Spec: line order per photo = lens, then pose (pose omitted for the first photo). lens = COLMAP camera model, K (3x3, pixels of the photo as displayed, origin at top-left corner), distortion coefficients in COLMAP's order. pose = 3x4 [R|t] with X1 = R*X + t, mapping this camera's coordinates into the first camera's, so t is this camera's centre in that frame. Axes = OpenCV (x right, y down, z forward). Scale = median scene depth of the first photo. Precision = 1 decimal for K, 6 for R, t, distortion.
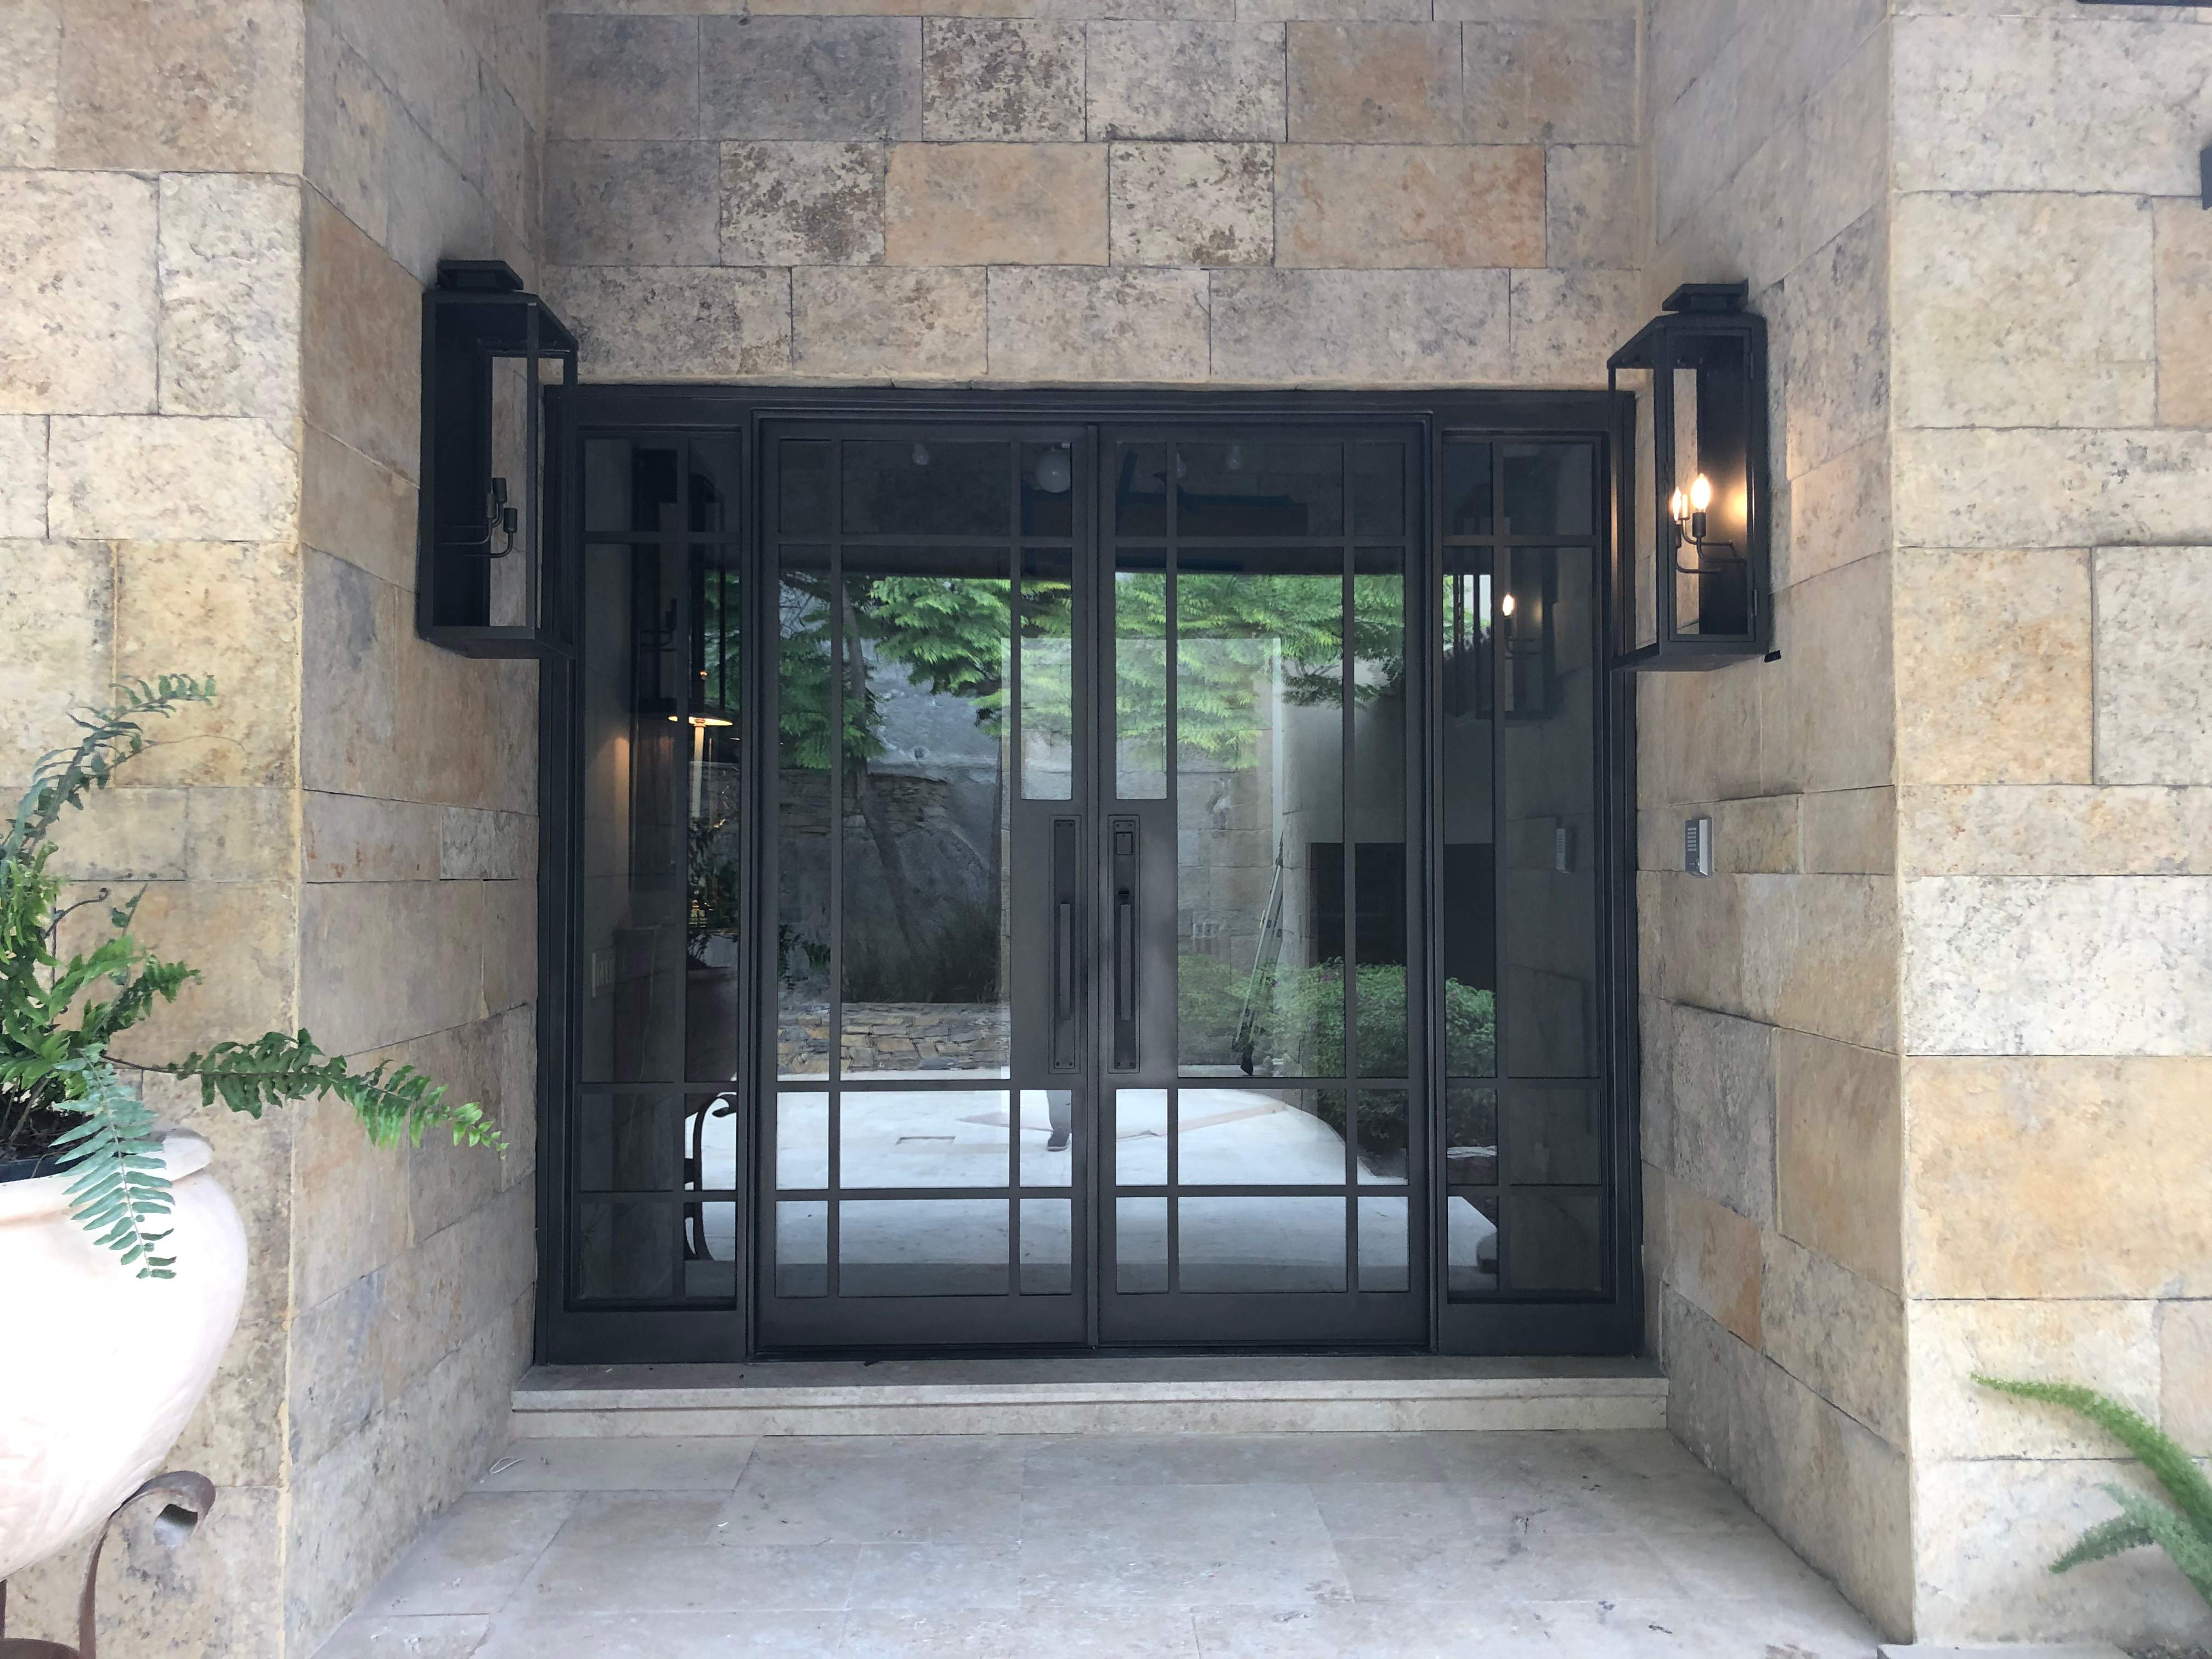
lens RADIAL K [[1816.5, 0, 1115.1], [0, 1816.5, 837.2], [0, 0, 1]] dist [0.100923, -0.139236]
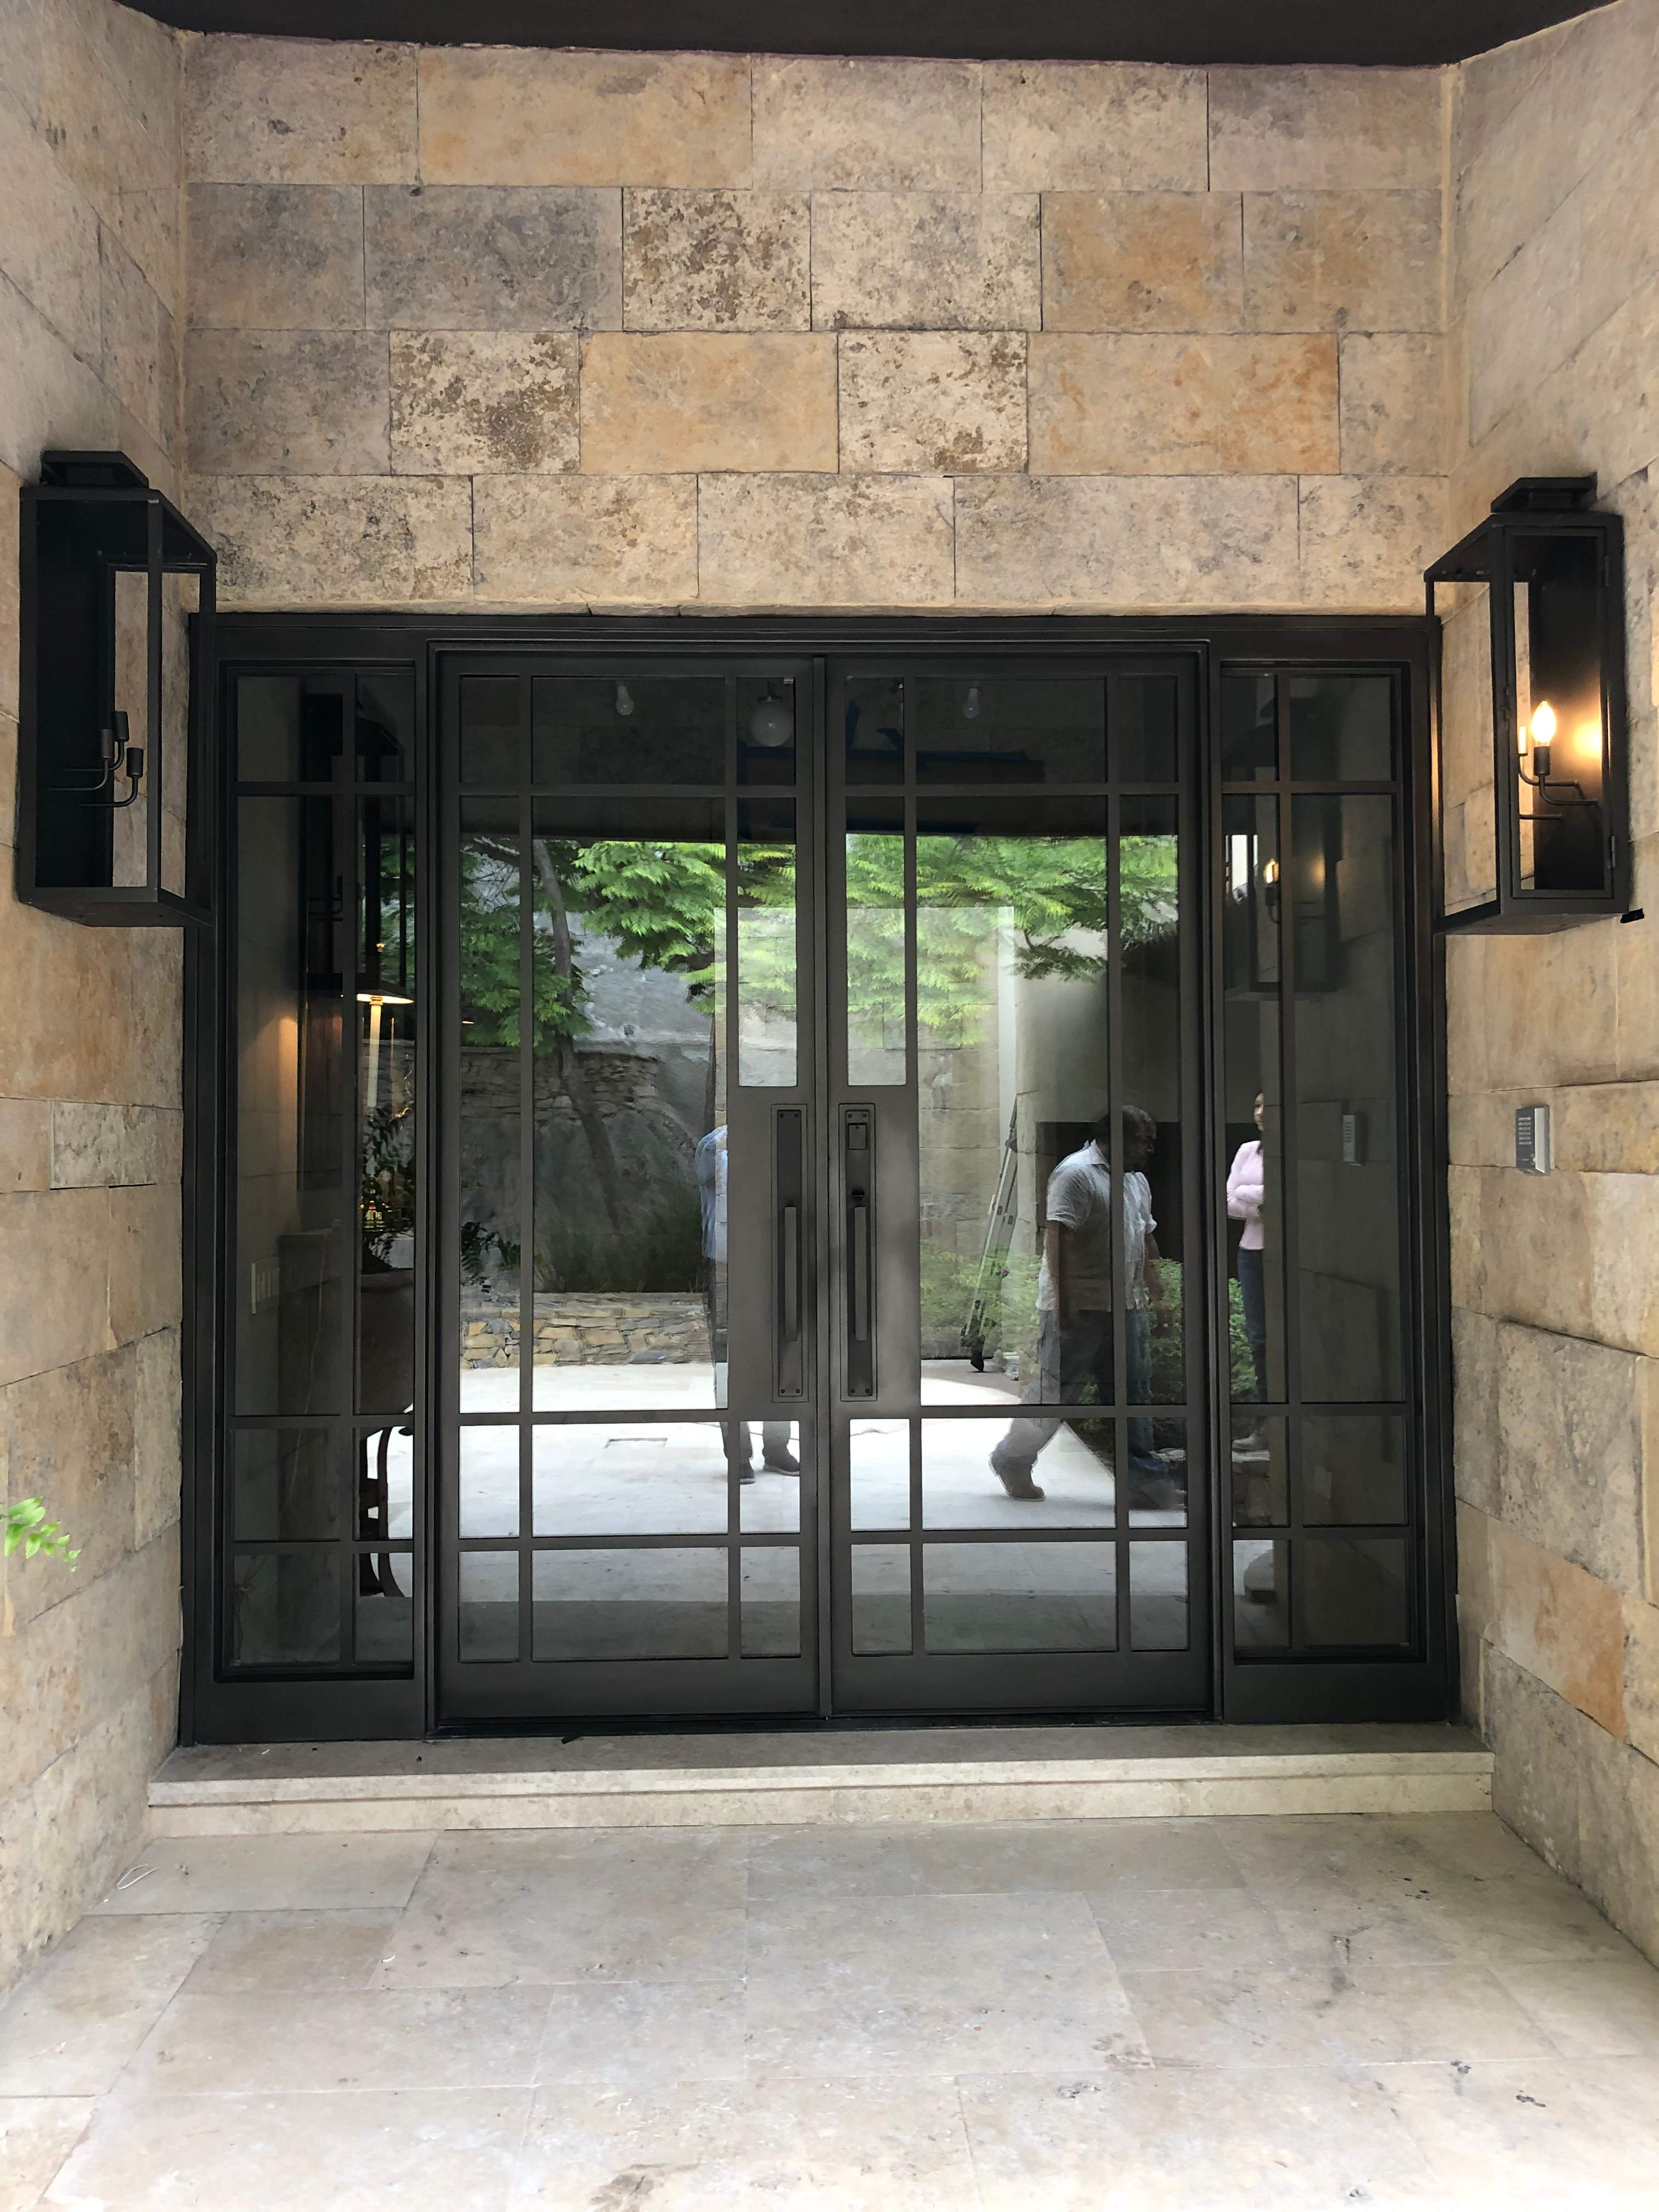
lens RADIAL K [[1828.7, 0, 854.4], [0, 1828.7, 1091.7], [0, 0, 1]] dist [0.016975, 0.008073]
pose [[0.999880, -0.005915, 0.014329, -0.010009], [0.006081, 0.999915, -0.011540, -0.008338], [-0.014259, 0.011625, 0.999831, 0.136331]]
